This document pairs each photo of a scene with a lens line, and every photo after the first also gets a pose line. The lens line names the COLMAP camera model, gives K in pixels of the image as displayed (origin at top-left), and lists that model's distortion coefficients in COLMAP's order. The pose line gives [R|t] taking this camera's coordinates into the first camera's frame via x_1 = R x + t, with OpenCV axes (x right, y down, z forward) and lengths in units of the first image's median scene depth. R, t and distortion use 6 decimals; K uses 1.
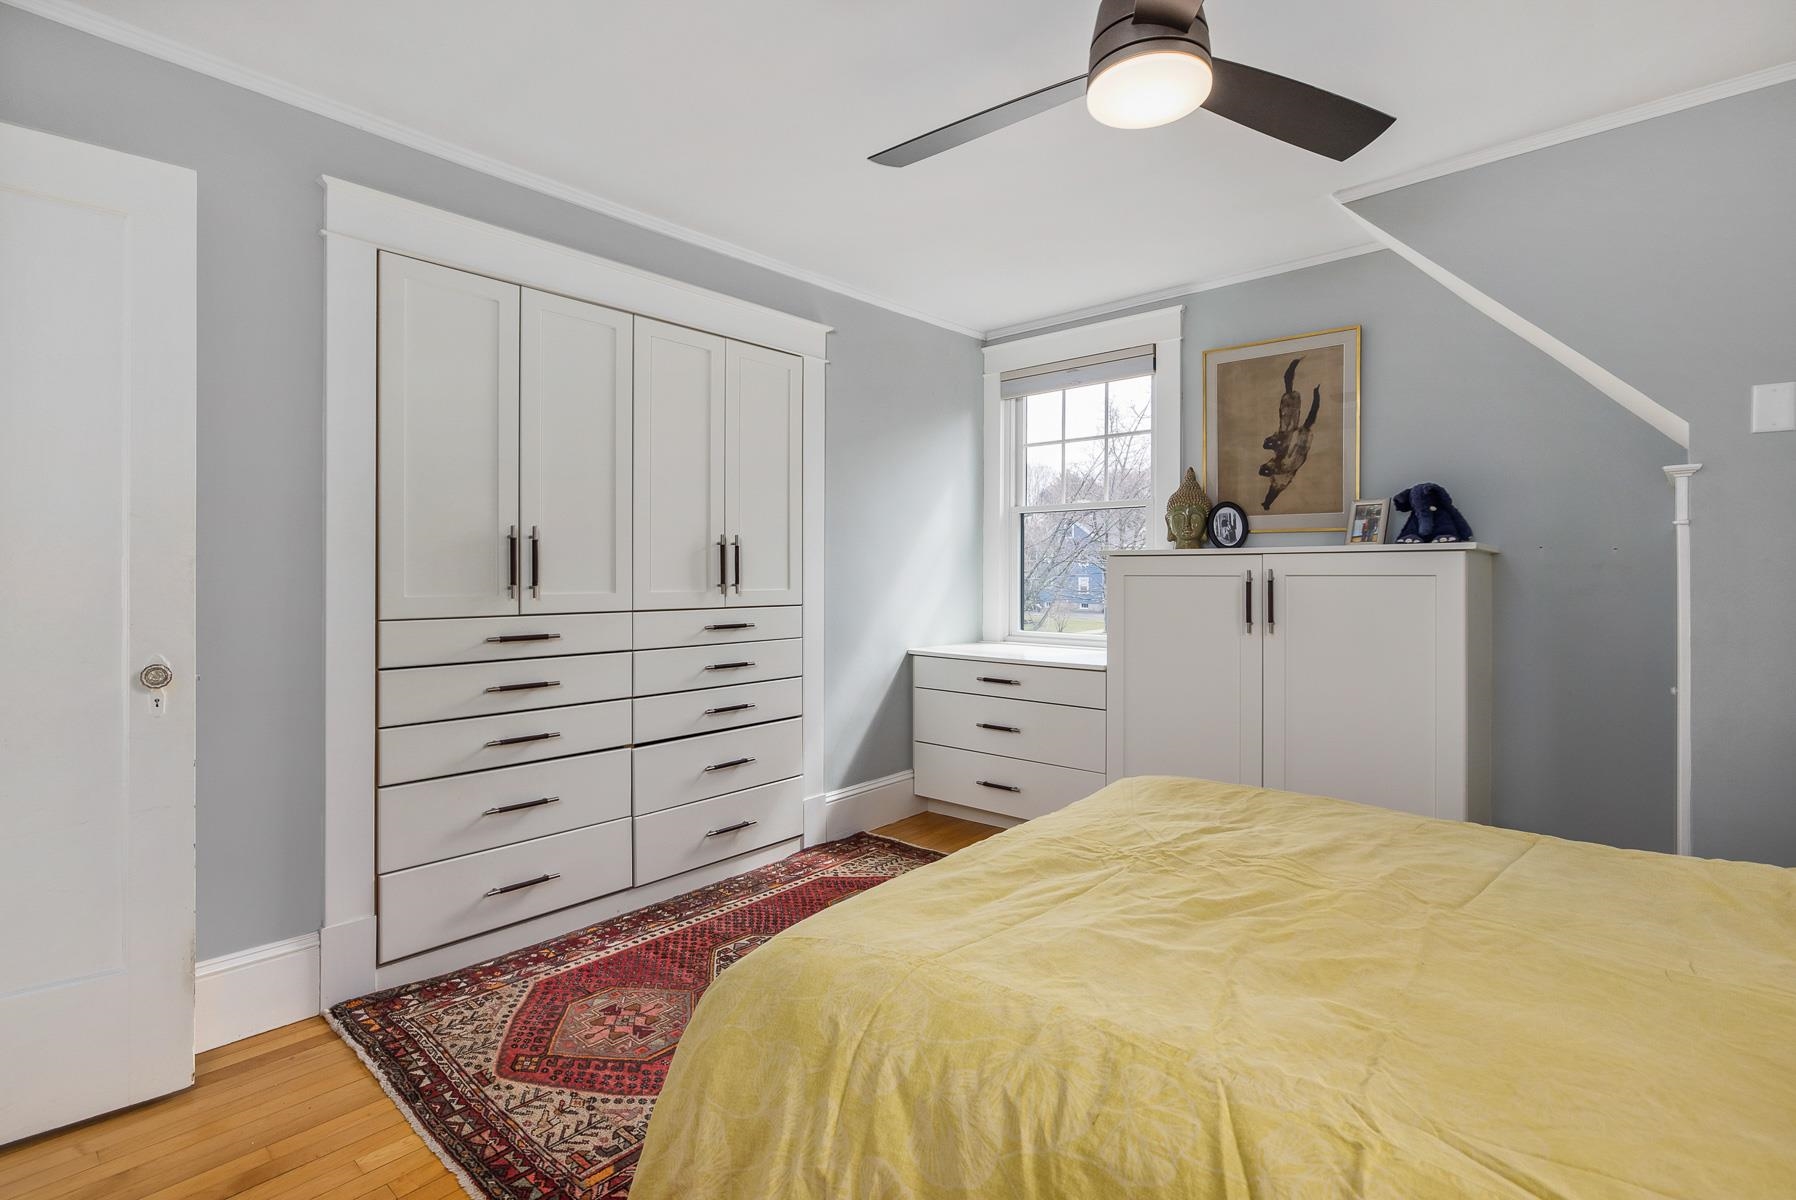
lens RADIAL K [[849.3, 0, 902.0], [0, 849.3, 583.9], [0, 0, 1]] dist [-0.005312, 0.000193]
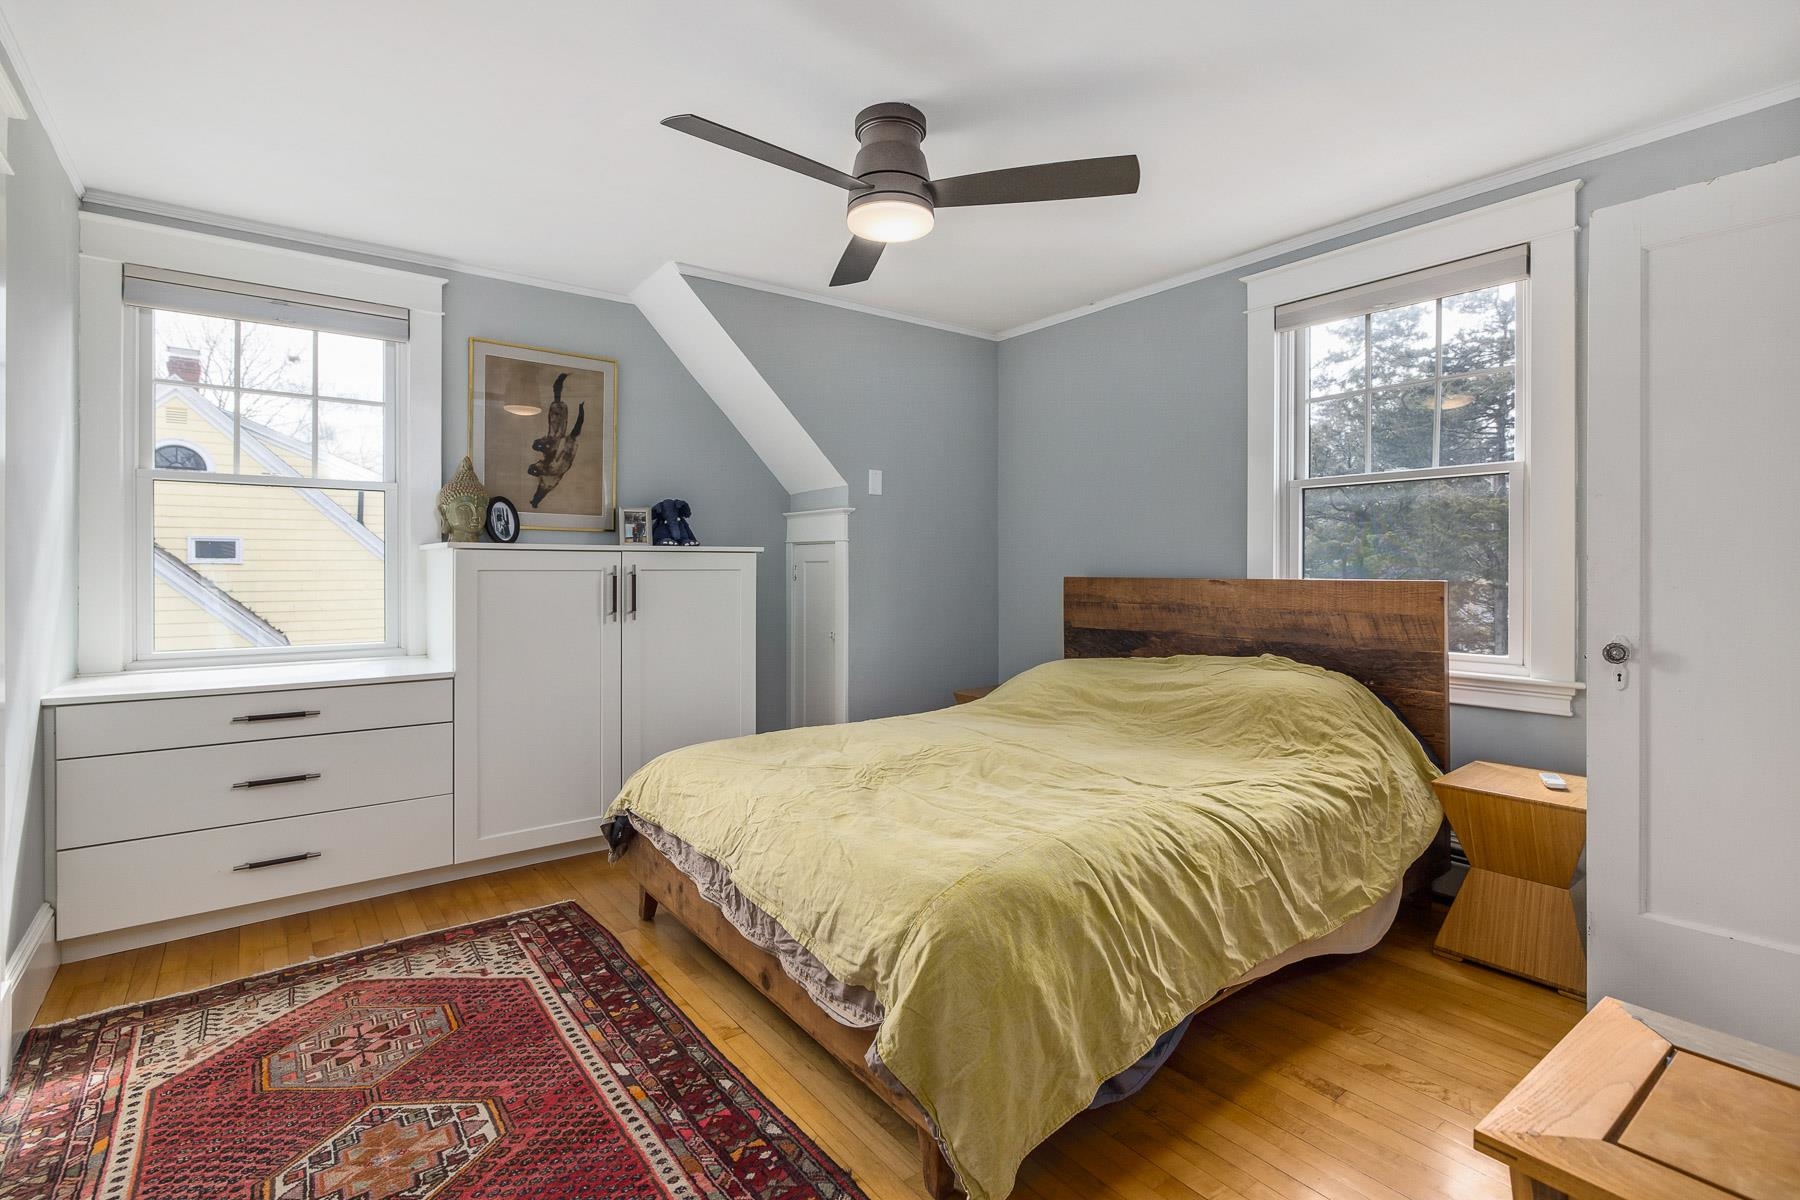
lens RADIAL K [[851.2, 0, 903.8], [0, 851.2, 584.7], [0, 0, 1]] dist [-0.005312, 0.000193]
pose [[0.177415, -0.017669, 0.983977, -0.535317], [0.014149, 0.999781, 0.015402, -0.001686], [-0.984034, 0.011189, 0.177626, 0.366070]]
